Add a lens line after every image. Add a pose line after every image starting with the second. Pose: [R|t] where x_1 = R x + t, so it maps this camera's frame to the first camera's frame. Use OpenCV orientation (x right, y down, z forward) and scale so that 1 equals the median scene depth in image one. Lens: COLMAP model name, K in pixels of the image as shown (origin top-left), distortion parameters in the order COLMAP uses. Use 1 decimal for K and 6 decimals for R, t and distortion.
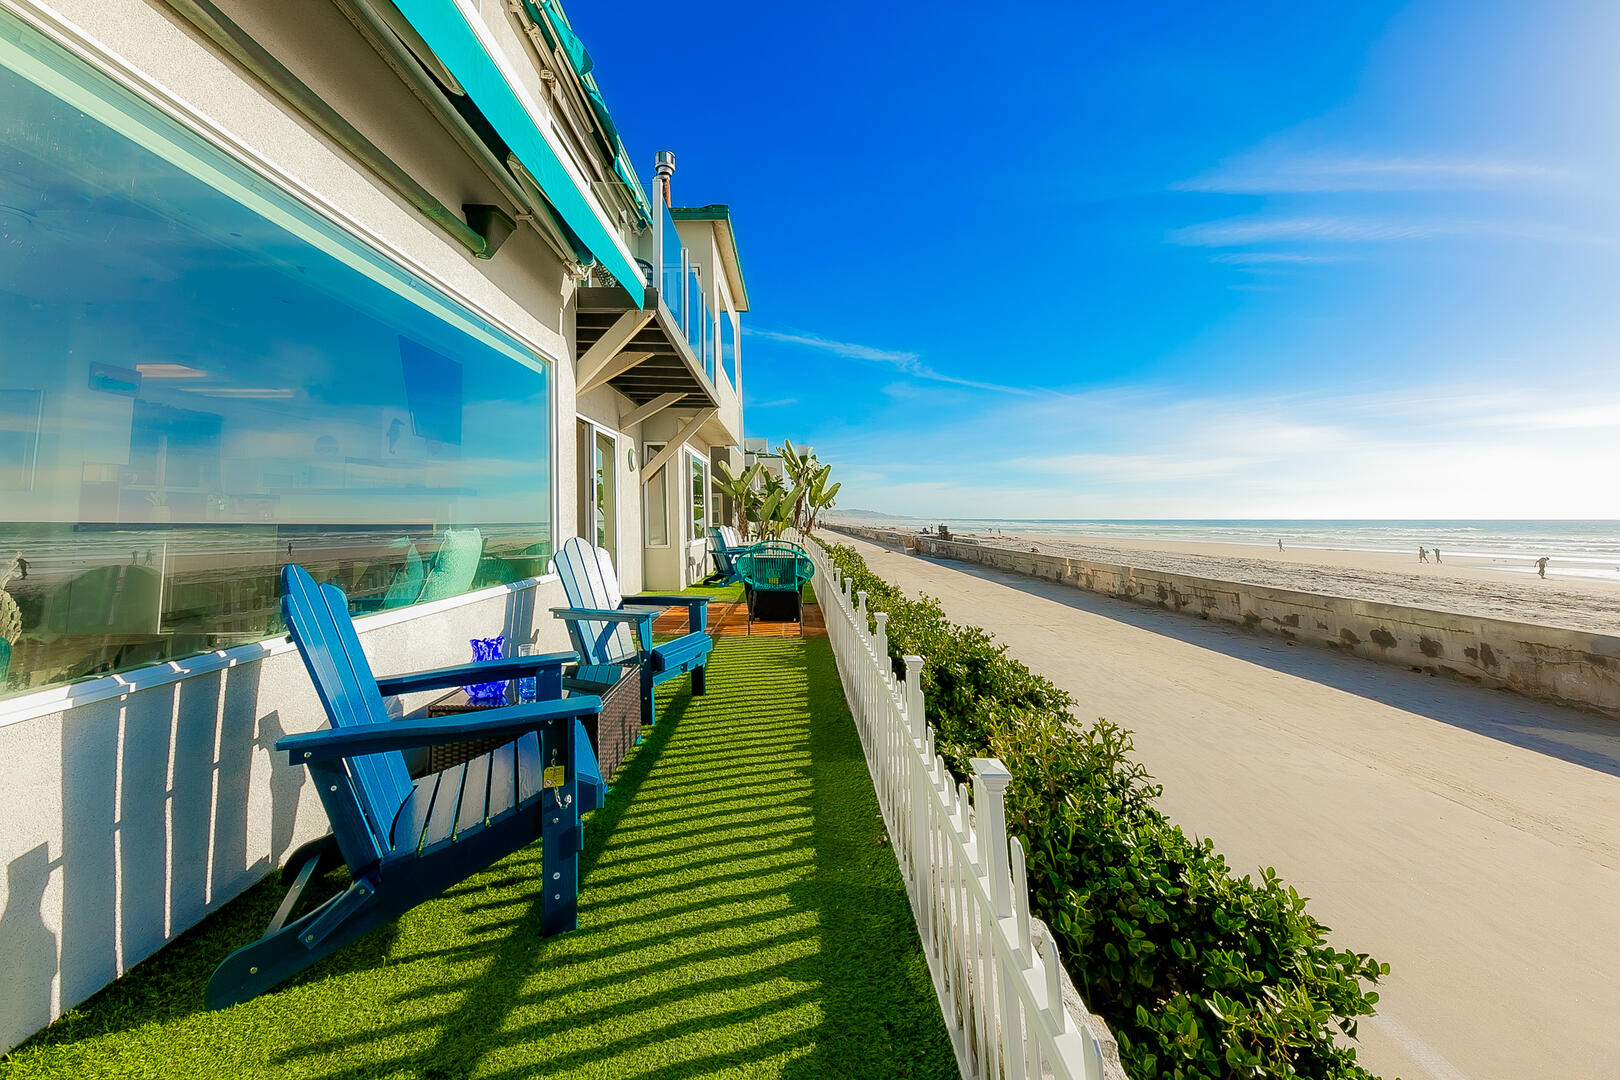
lens RADIAL K [[565.4, 0, 810.0], [0, 565.4, 540.0], [0, 0, 1]] dist [0.000217, 0.000007]
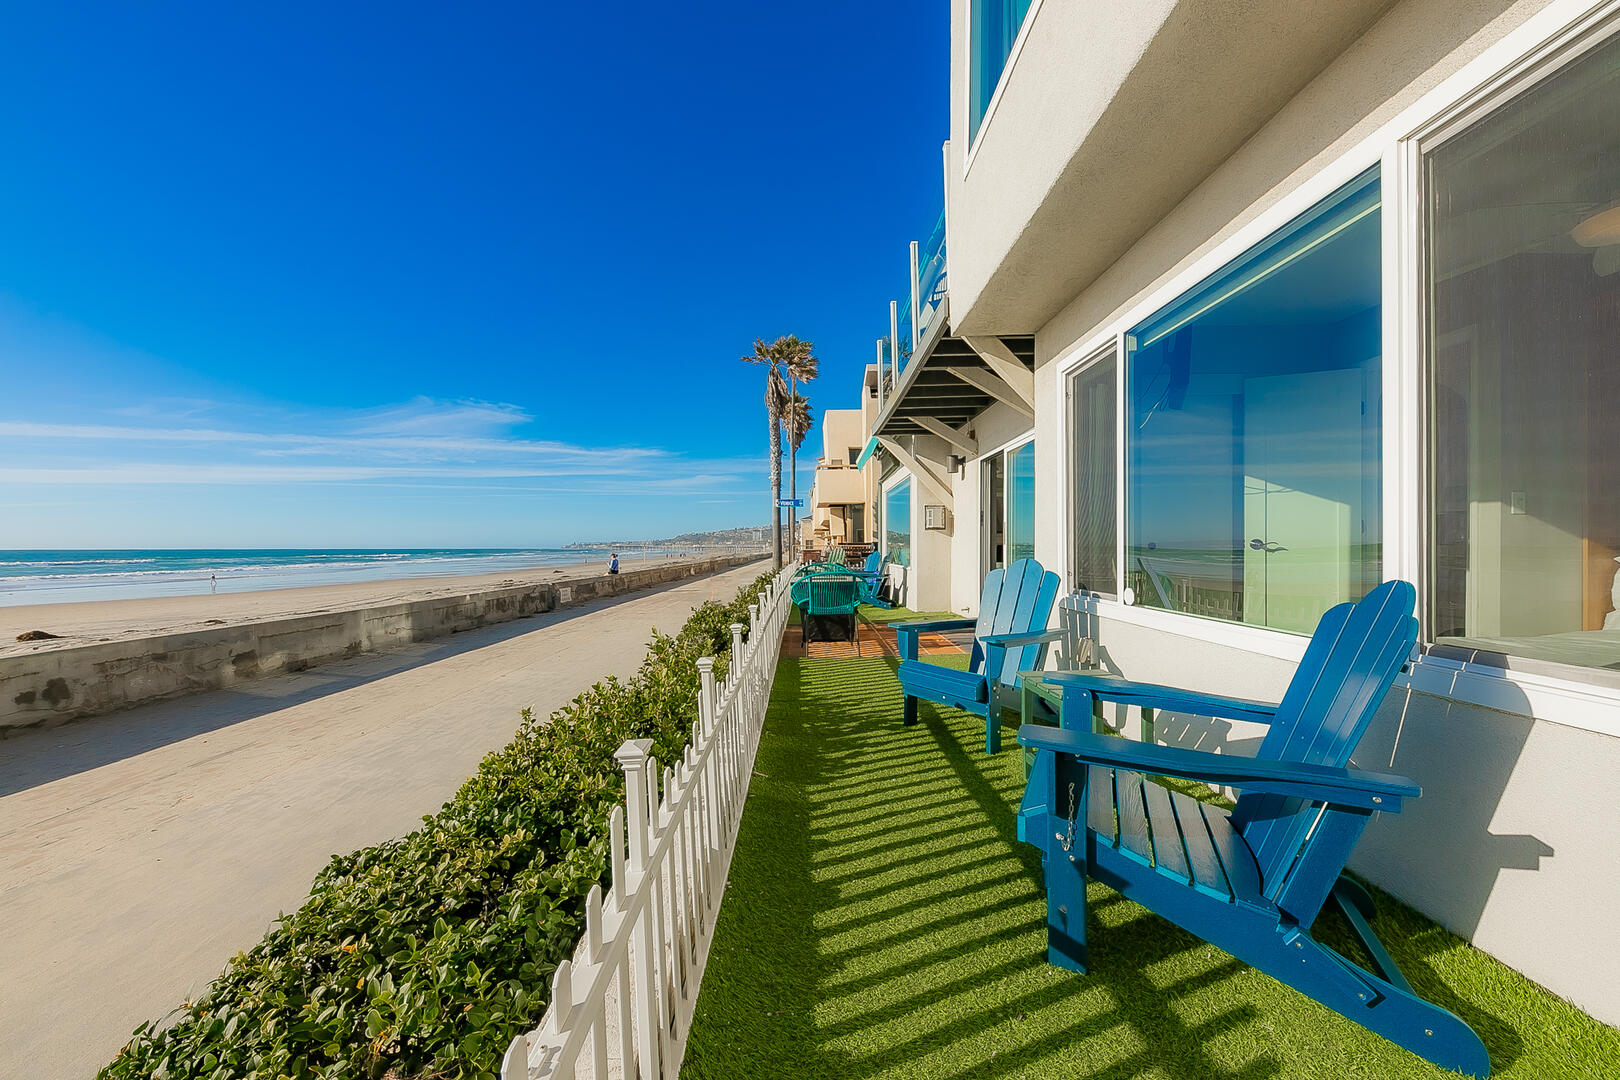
lens RADIAL K [[565.4, 0, 810.0], [0, 565.4, 540.0], [0, 0, 1]] dist [0.000217, 0.000007]
pose [[-0.999442, 0.009212, 0.032119, -0.046102], [0.010029, 0.999628, 0.025367, -0.053927], [-0.031873, 0.025675, -0.999162, 2.045836]]
